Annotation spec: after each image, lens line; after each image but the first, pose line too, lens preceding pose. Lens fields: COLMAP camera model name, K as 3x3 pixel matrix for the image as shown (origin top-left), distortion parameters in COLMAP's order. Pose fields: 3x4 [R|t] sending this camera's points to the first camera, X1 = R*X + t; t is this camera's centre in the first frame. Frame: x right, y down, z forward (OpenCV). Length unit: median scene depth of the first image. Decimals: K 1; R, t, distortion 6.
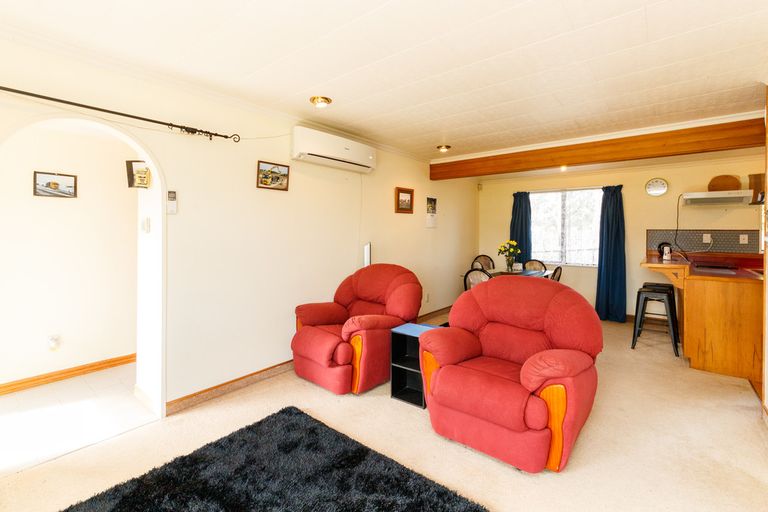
lens RADIAL K [[342.9, 0, 362.8], [0, 342.9, 237.2], [0, 0, 1]] dist [0.002339, 0.000181]
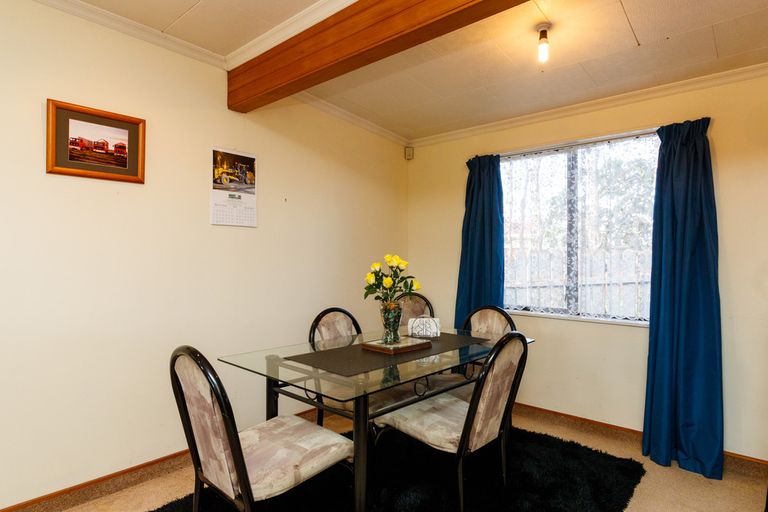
lens RADIAL K [[427.5, 0, 360.1], [0, 427.5, 255.2], [0, 0, 1]] dist [-0.001796, -0.001915]
pose [[0.999562, 0.004570, -0.029225, 0.372603], [-0.005293, 0.999681, -0.024701, 0.018642], [0.029103, 0.024845, 0.999268, 0.506069]]
